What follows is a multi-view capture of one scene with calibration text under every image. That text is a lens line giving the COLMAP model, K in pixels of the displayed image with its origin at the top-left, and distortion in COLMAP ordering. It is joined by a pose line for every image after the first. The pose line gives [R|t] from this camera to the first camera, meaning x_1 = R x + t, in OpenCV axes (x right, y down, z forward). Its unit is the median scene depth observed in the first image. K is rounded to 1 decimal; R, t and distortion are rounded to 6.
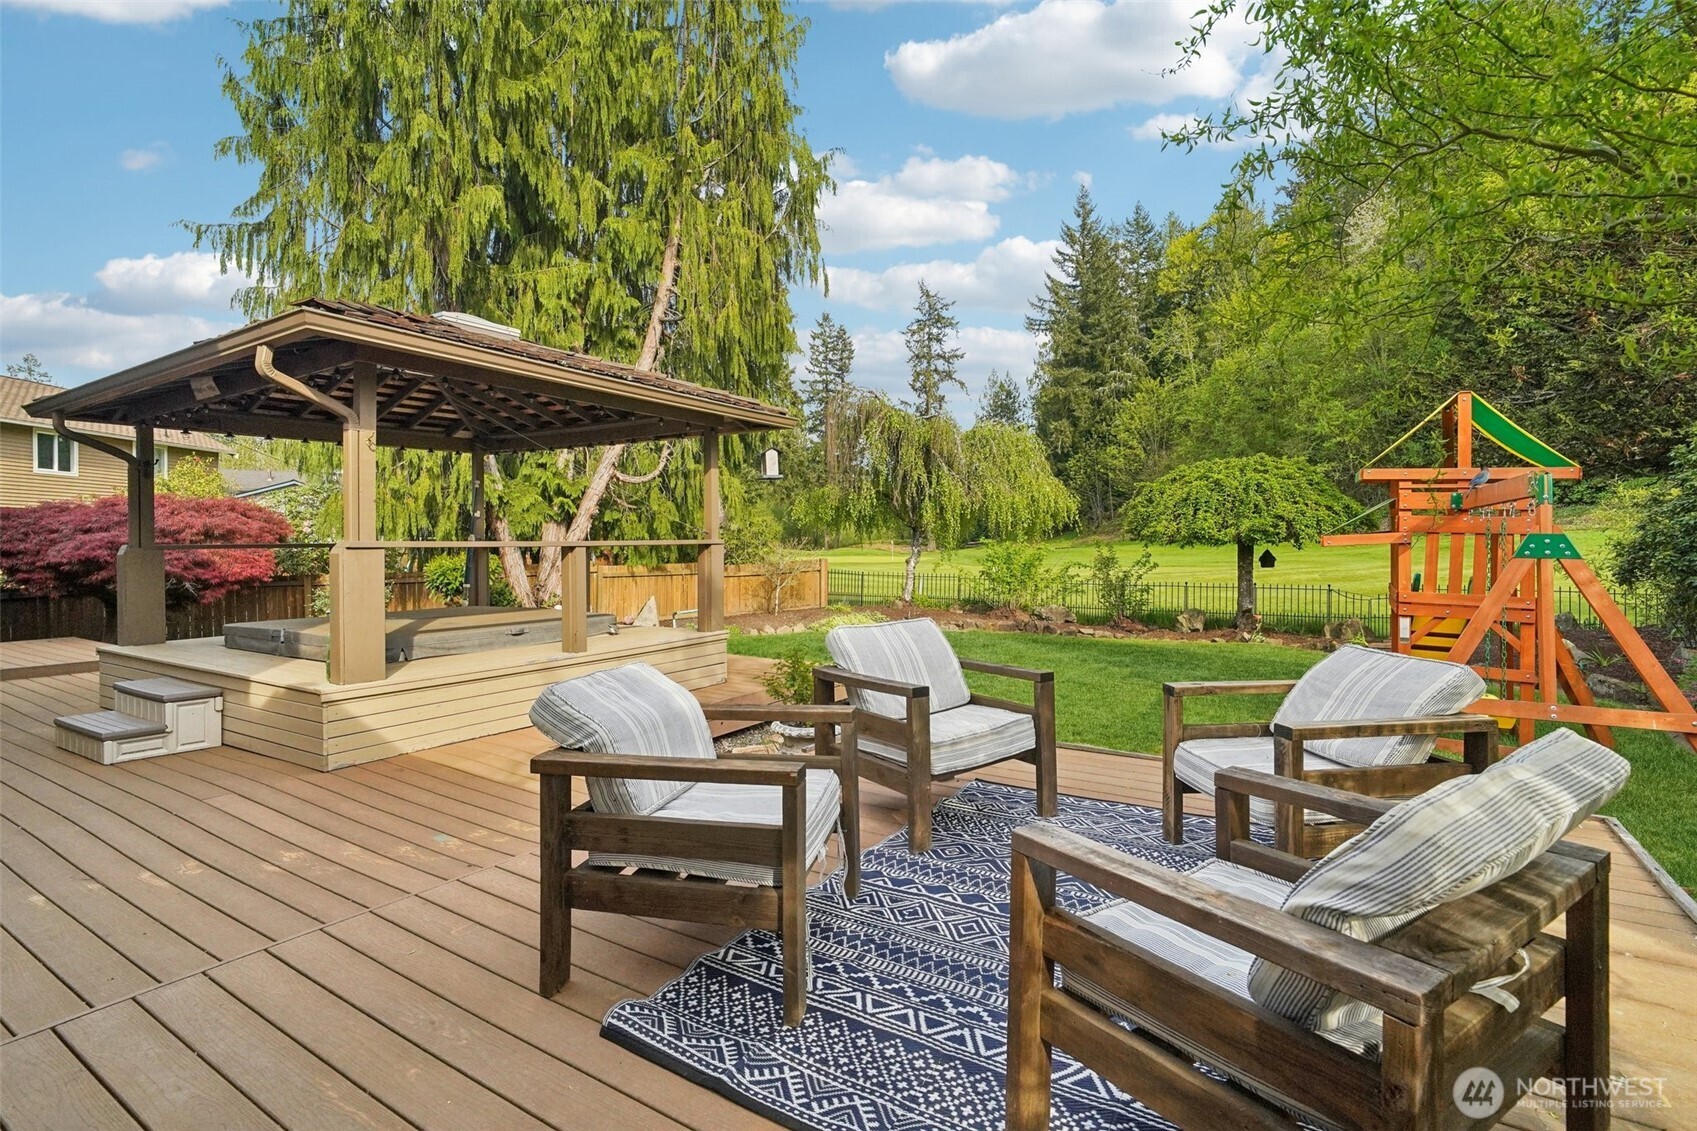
lens RADIAL K [[804.7, 0, 848.0], [0, 804.7, 547.1], [0, 0, 1]] dist [-0.011171, 0.000507]
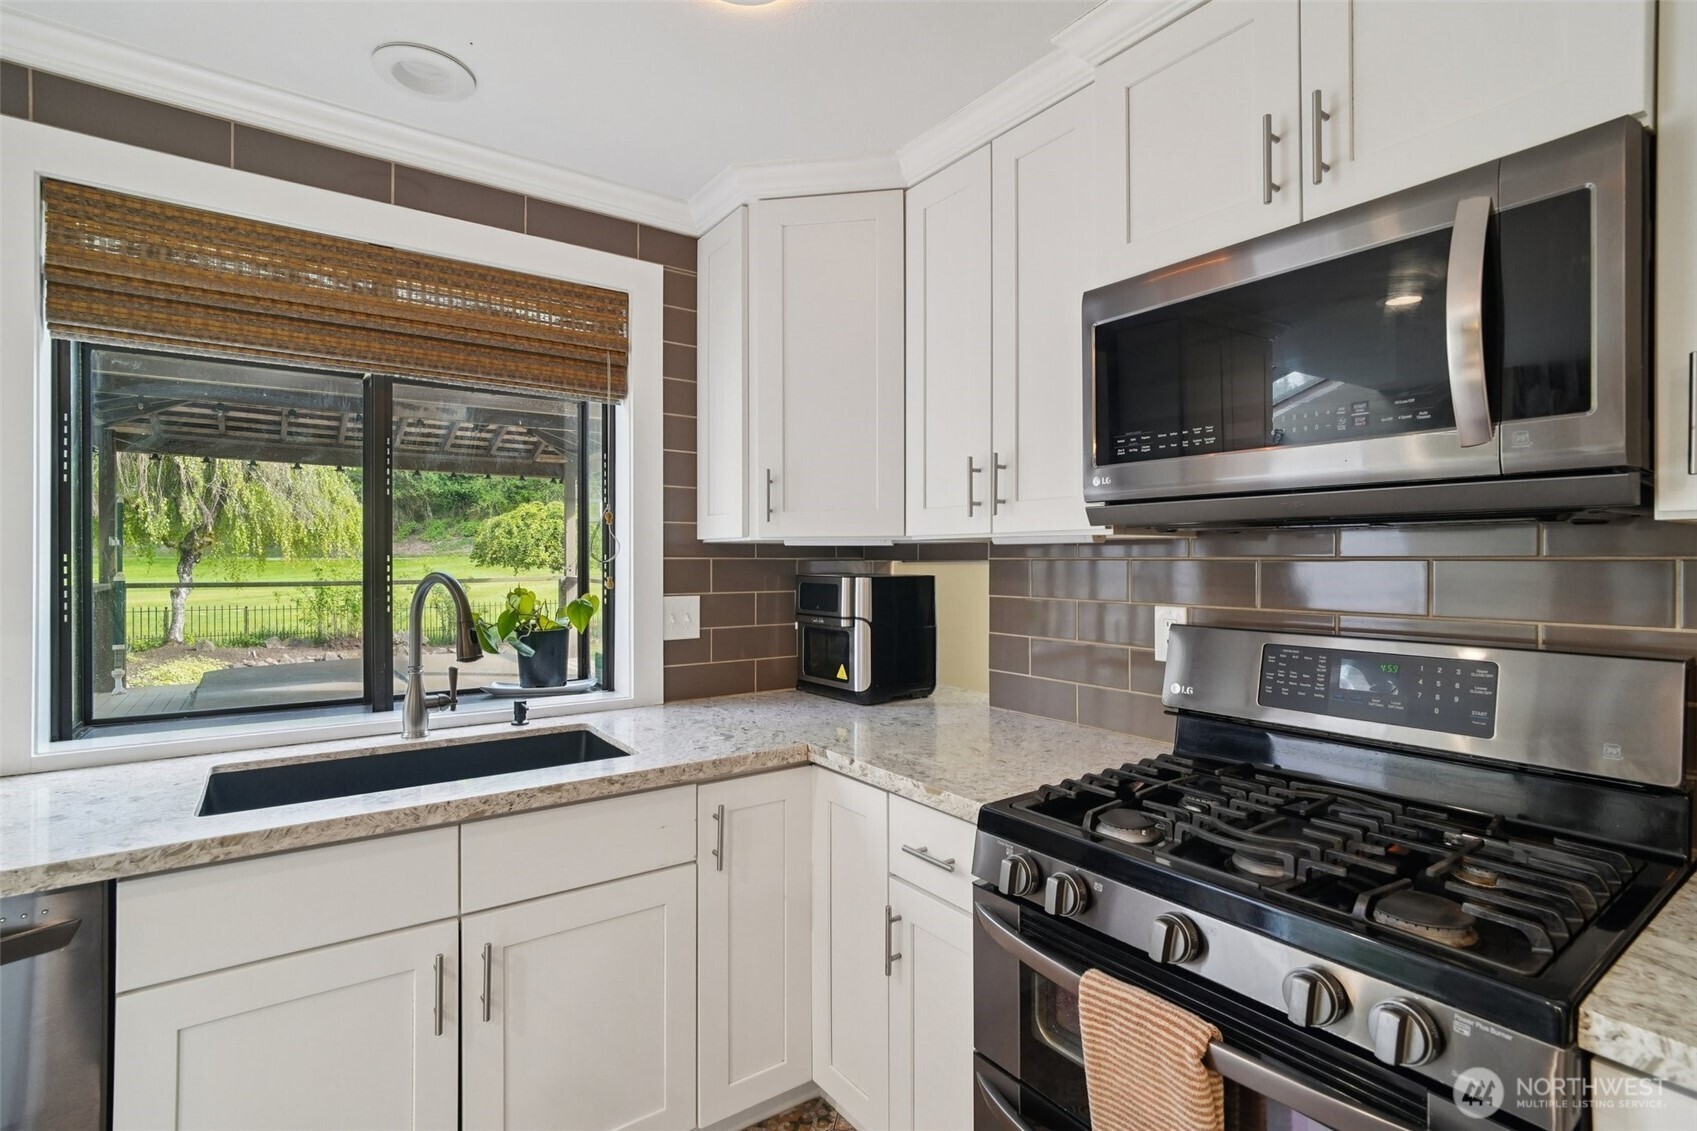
lens RADIAL K [[805.9, 0, 849.5], [0, 805.9, 557.1], [0, 0, 1]] dist [-0.001711, -0.000170]
pose [[0.361081, 0.004220, 0.932525, -0.550661], [0.002365, 0.999982, -0.005441, -0.014642], [-0.932531, 0.004170, 0.361065, 0.109684]]
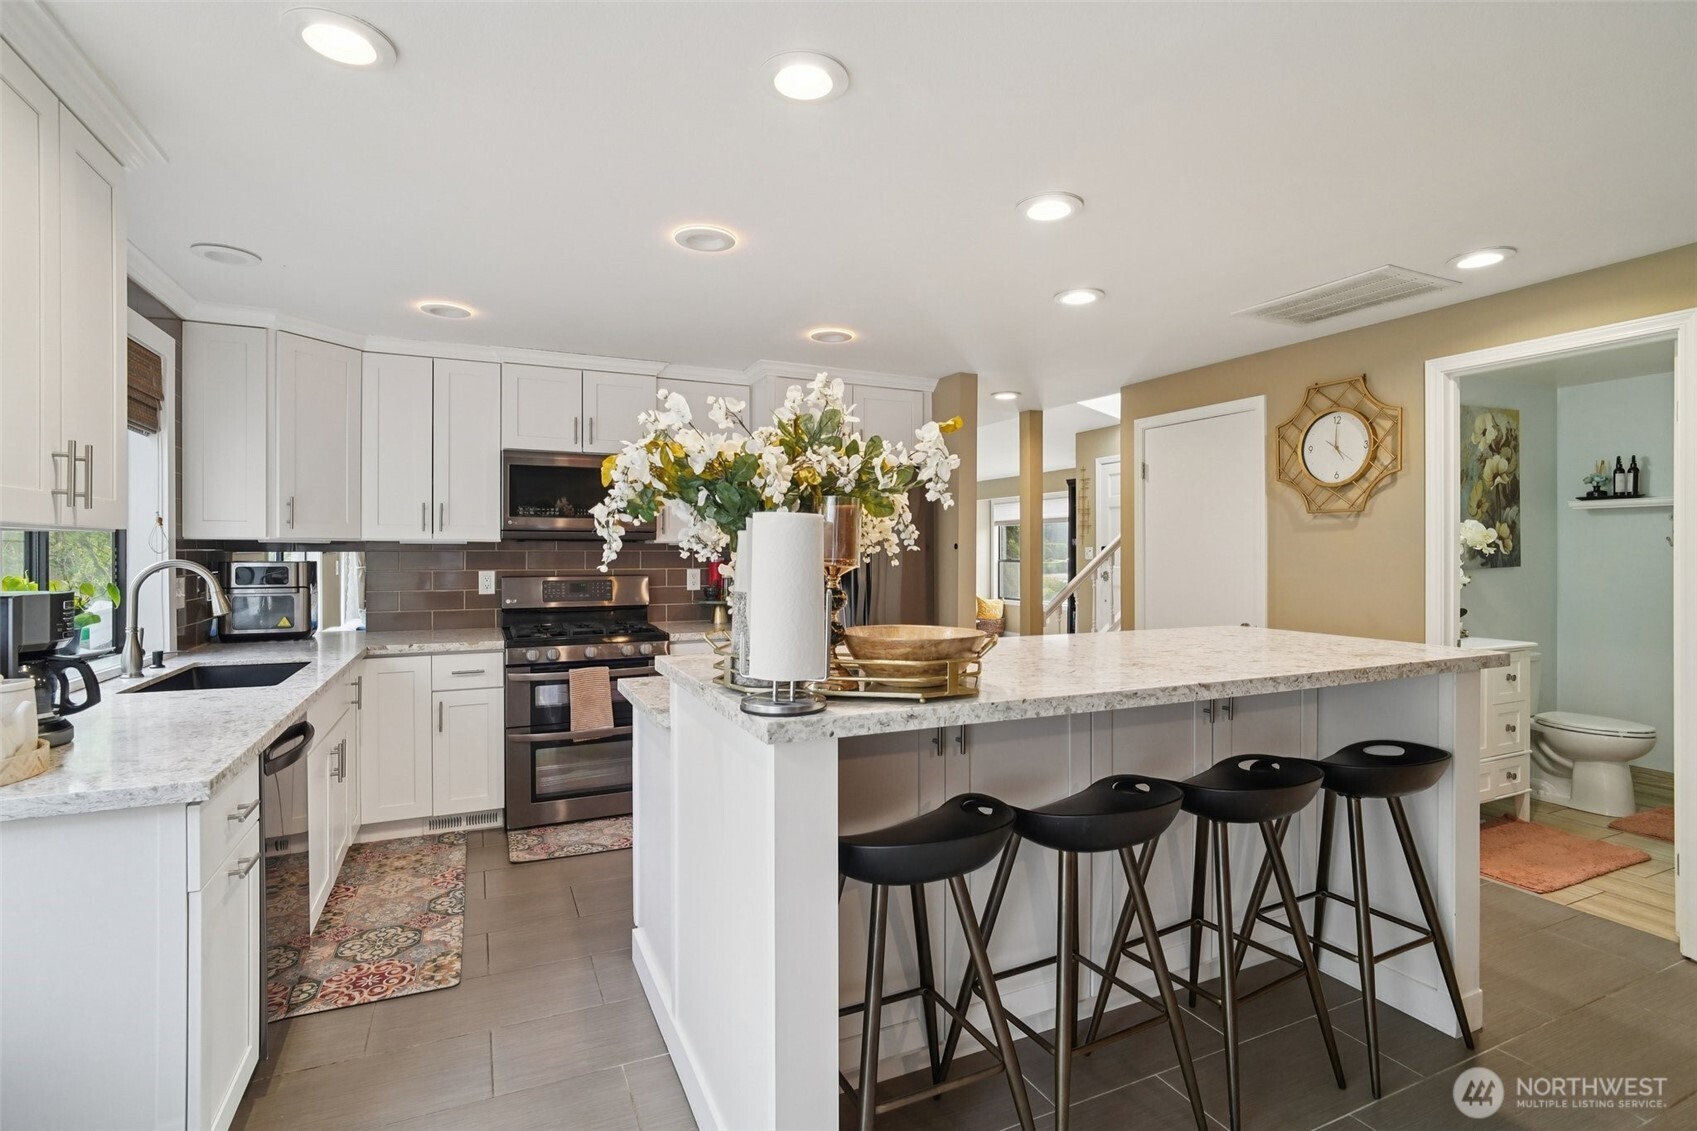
lens RADIAL K [[812.9, 0, 852.0], [0, 812.9, 553.1], [0, 0, 1]] dist [-0.002535, 0.000457]
pose [[-0.848512, -0.001540, 0.529174, -0.692033], [0.001862, 0.999981, 0.005895, -0.015594], [-0.529173, 0.005987, -0.848493, 0.294258]]
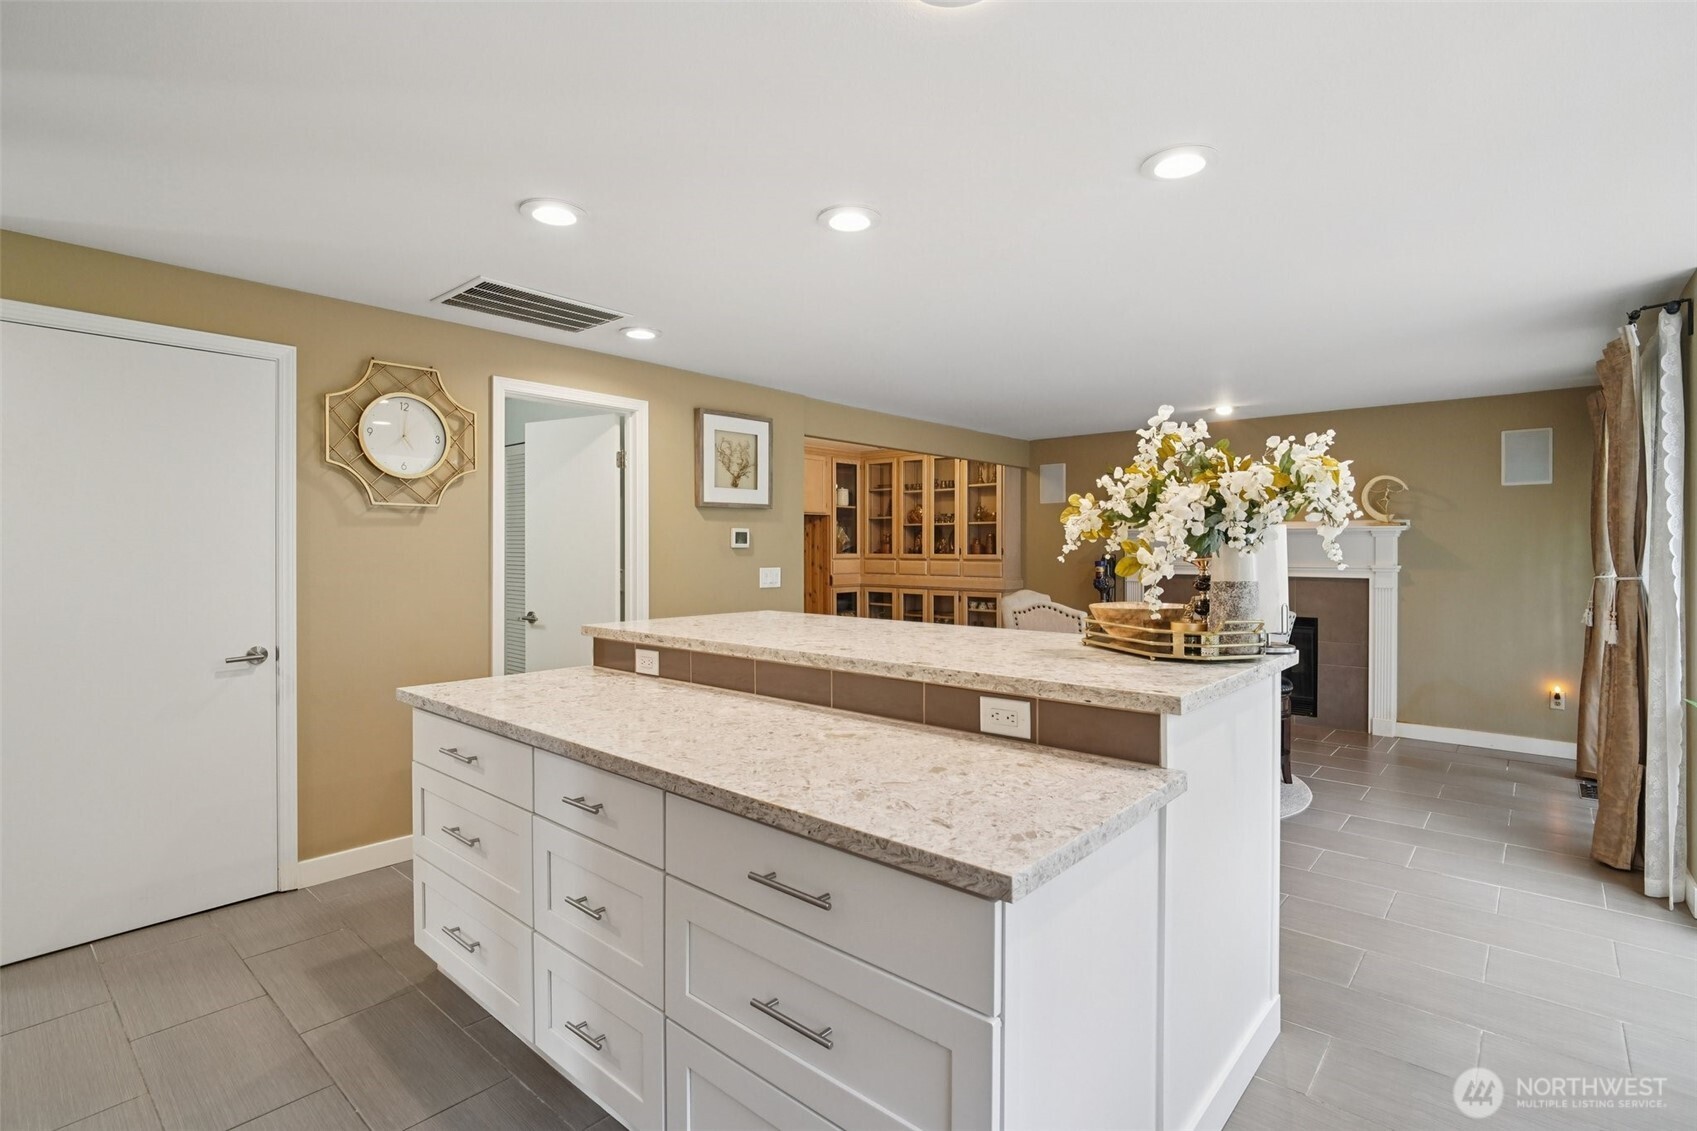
lens RADIAL K [[807.1, 0, 873.9], [0, 807.1, 545.2], [0, 0, 1]] dist [-0.003641, 0.000119]
pose [[-0.130591, -0.003644, -0.991430, -0.471509], [-0.004206, 0.999986, -0.003121, -0.015466], [0.991427, 0.003763, -0.130605, 0.160555]]
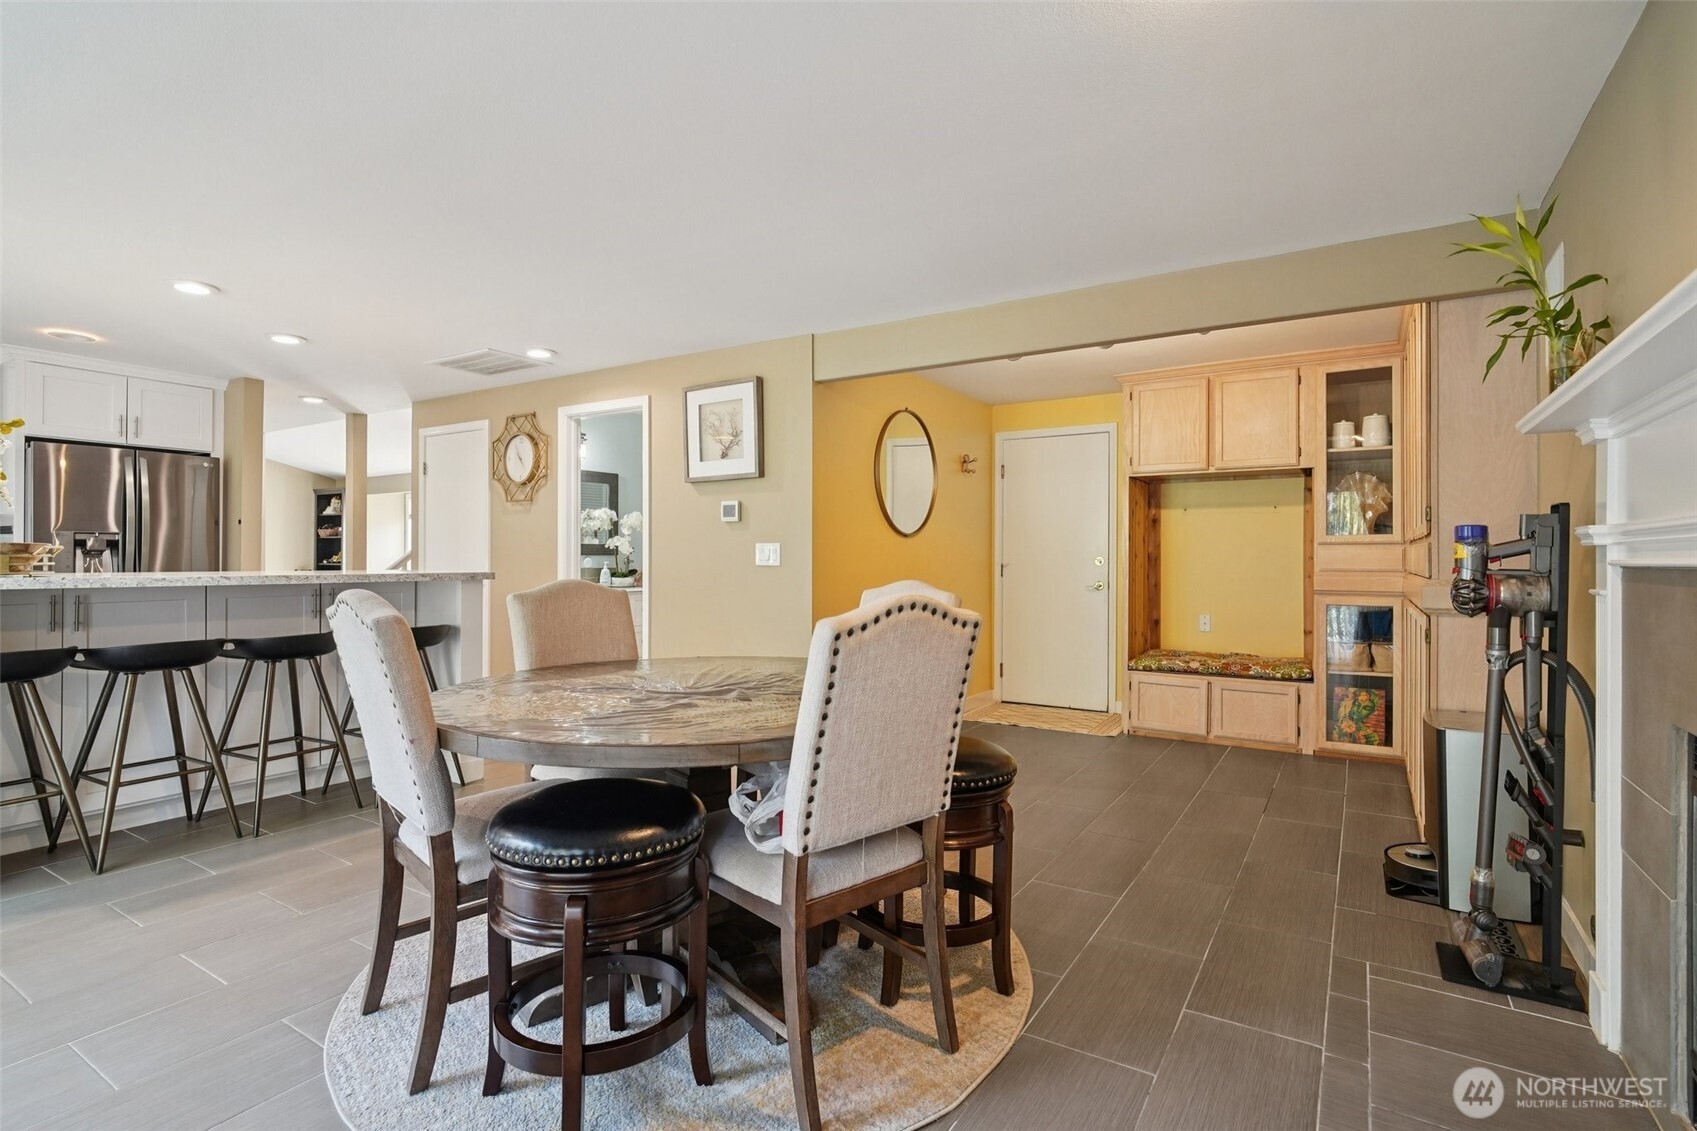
lens RADIAL K [[812.3, 0, 846.7], [0, 812.3, 555.7], [0, 0, 1]] dist [-0.019039, -0.000053]
pose [[-0.999900, -0.004108, -0.013566, -0.837038], [-0.004139, 0.999989, 0.002316, -0.002518], [0.013557, 0.002372, -0.999905, 0.382567]]
